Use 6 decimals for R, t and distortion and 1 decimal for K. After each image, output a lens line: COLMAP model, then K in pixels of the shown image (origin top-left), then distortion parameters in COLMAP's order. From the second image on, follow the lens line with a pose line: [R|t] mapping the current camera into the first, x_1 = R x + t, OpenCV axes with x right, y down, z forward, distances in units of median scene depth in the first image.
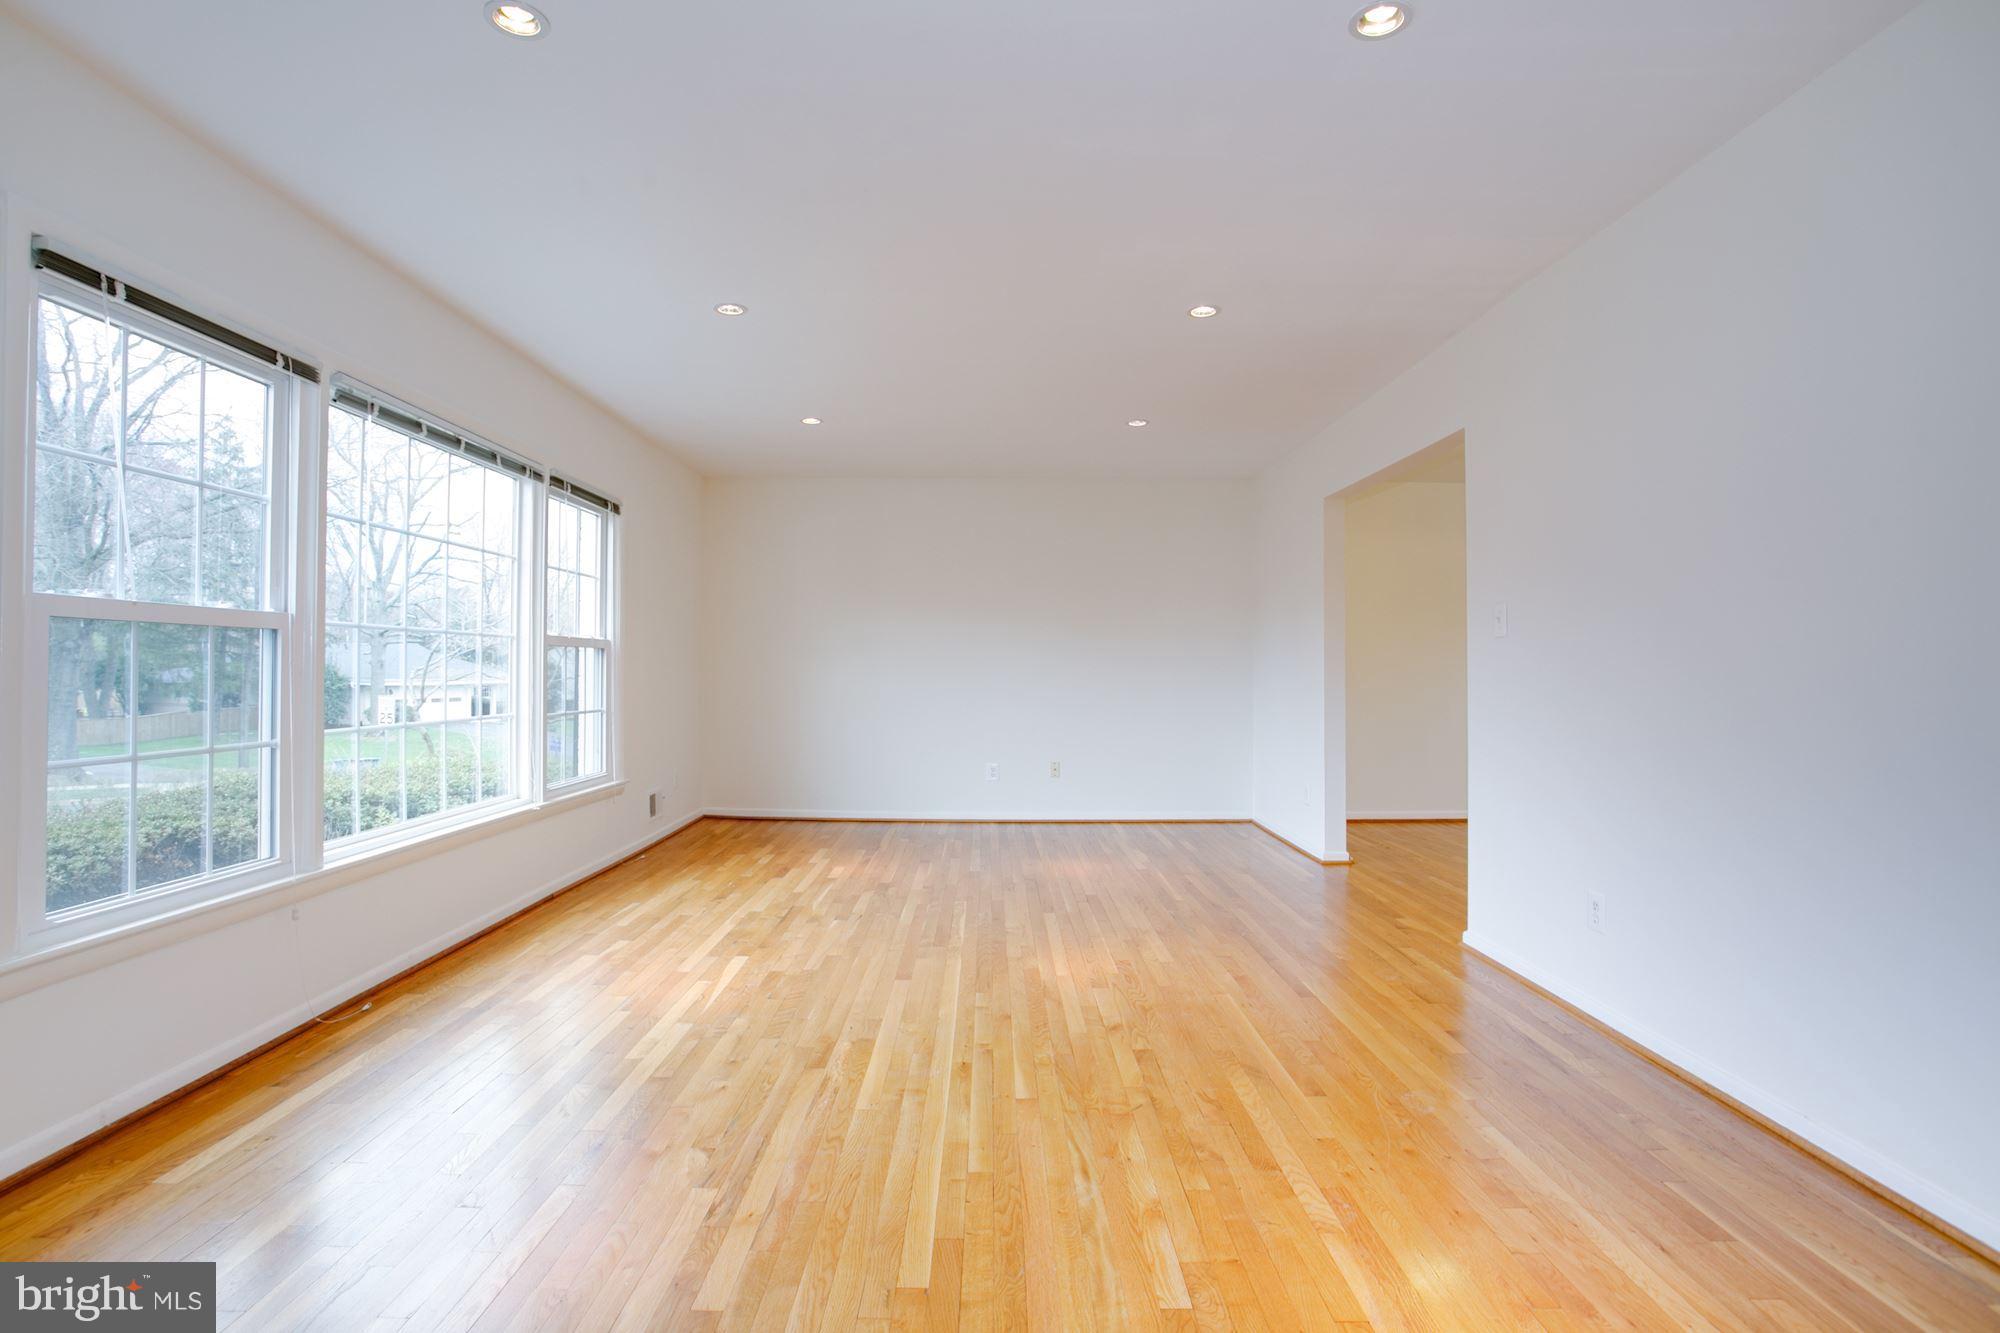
lens RADIAL K [[994.0, 0, 1001.2], [0, 994.0, 657.7], [0, 0, 1]] dist [-0.073111, 0.038096]
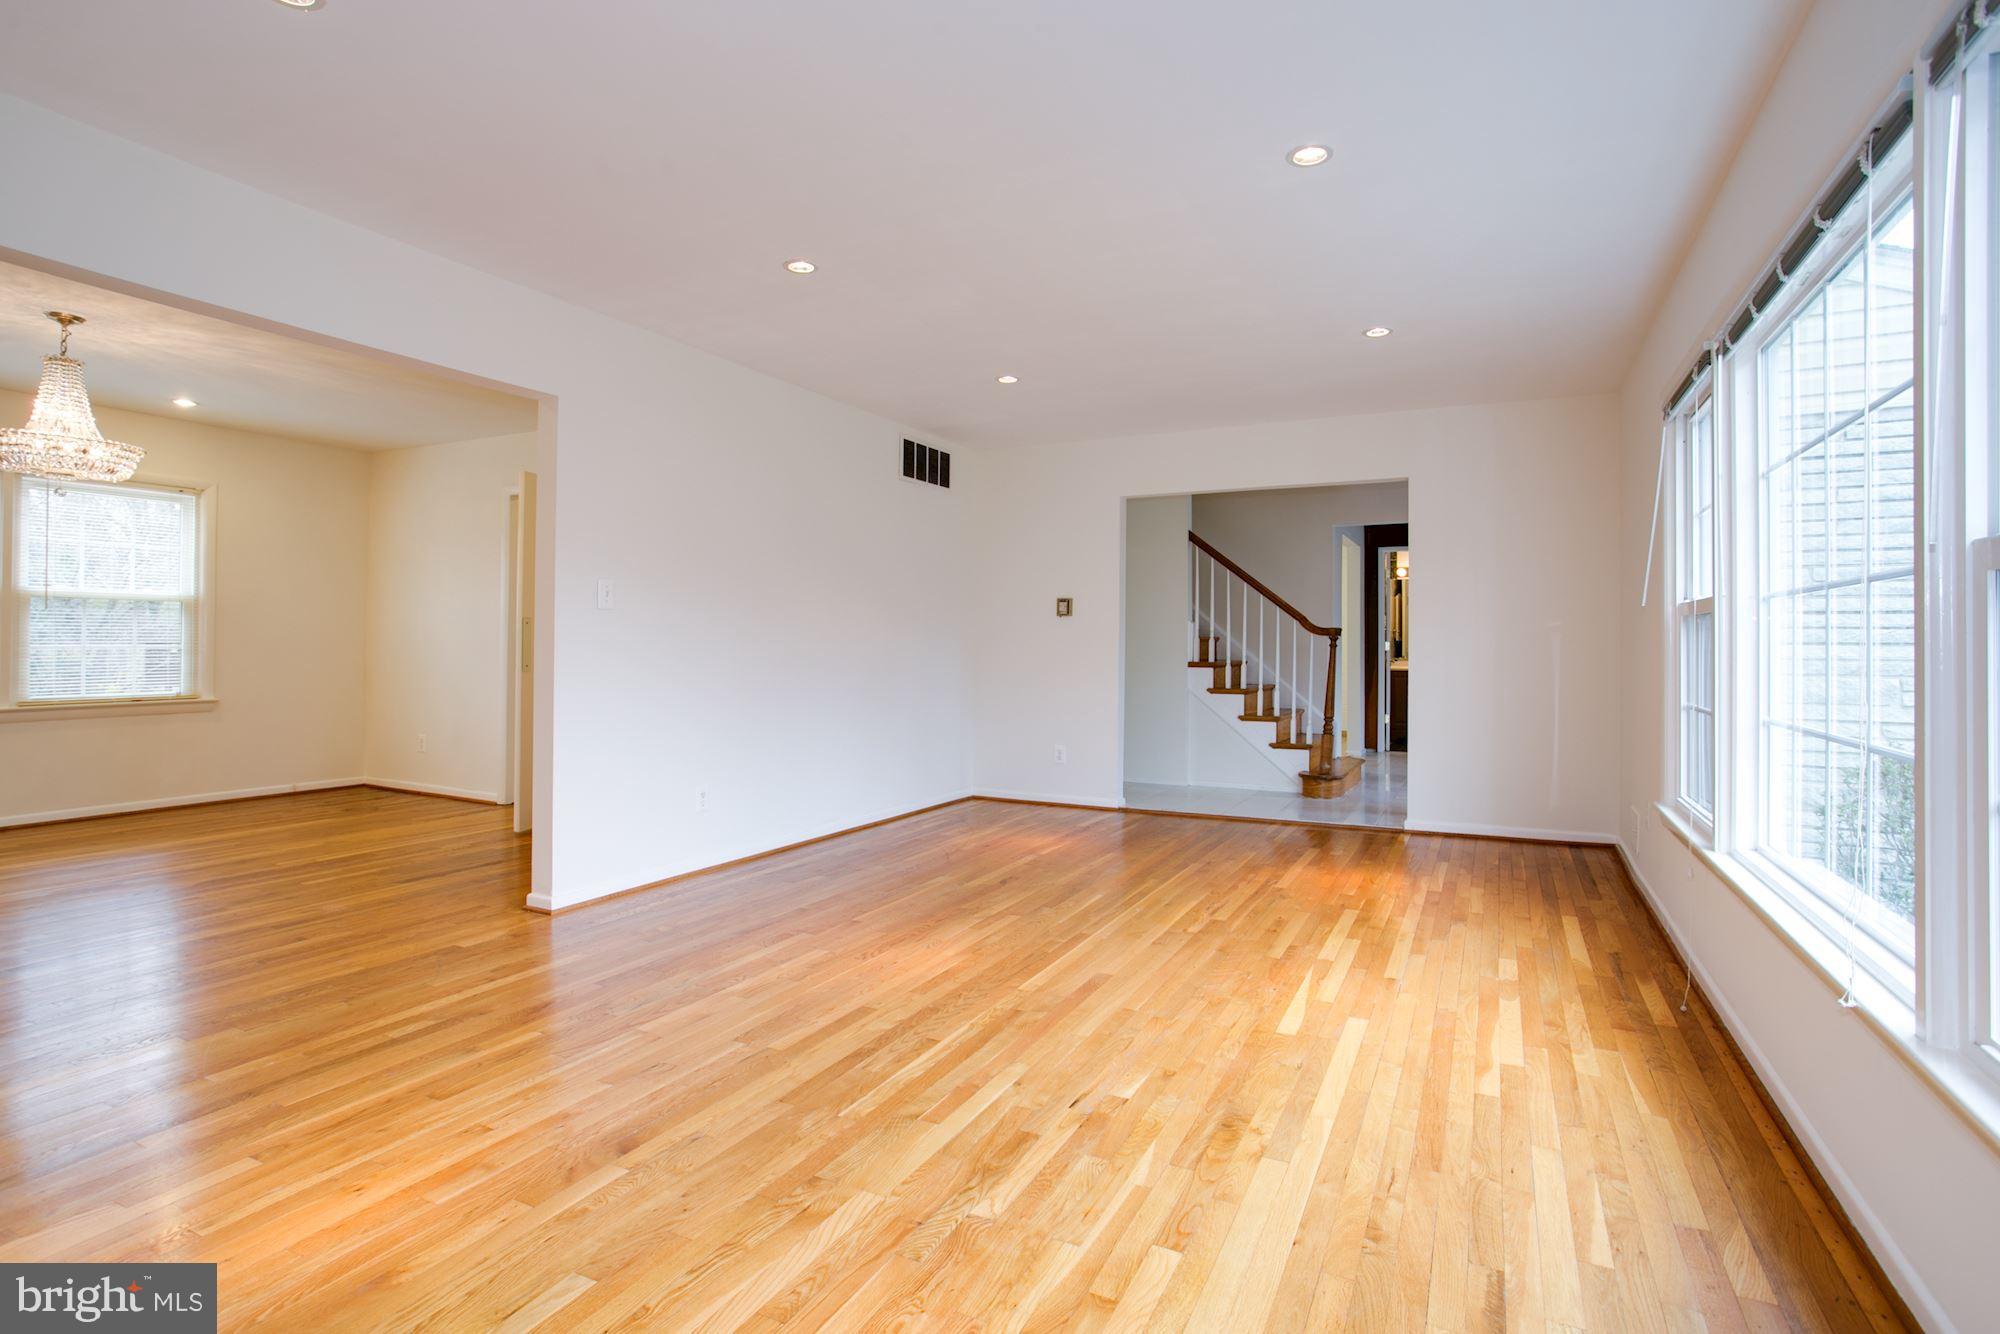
lens RADIAL K [[978.8, 0, 1036.8], [0, 978.8, 643.3], [0, 0, 1]] dist [-0.043622, 0.035989]
pose [[-0.901706, -0.006030, 0.432307, -0.442829], [-0.014994, 0.999737, -0.017328, 0.032403], [-0.432089, -0.022107, -0.901560, 1.889239]]
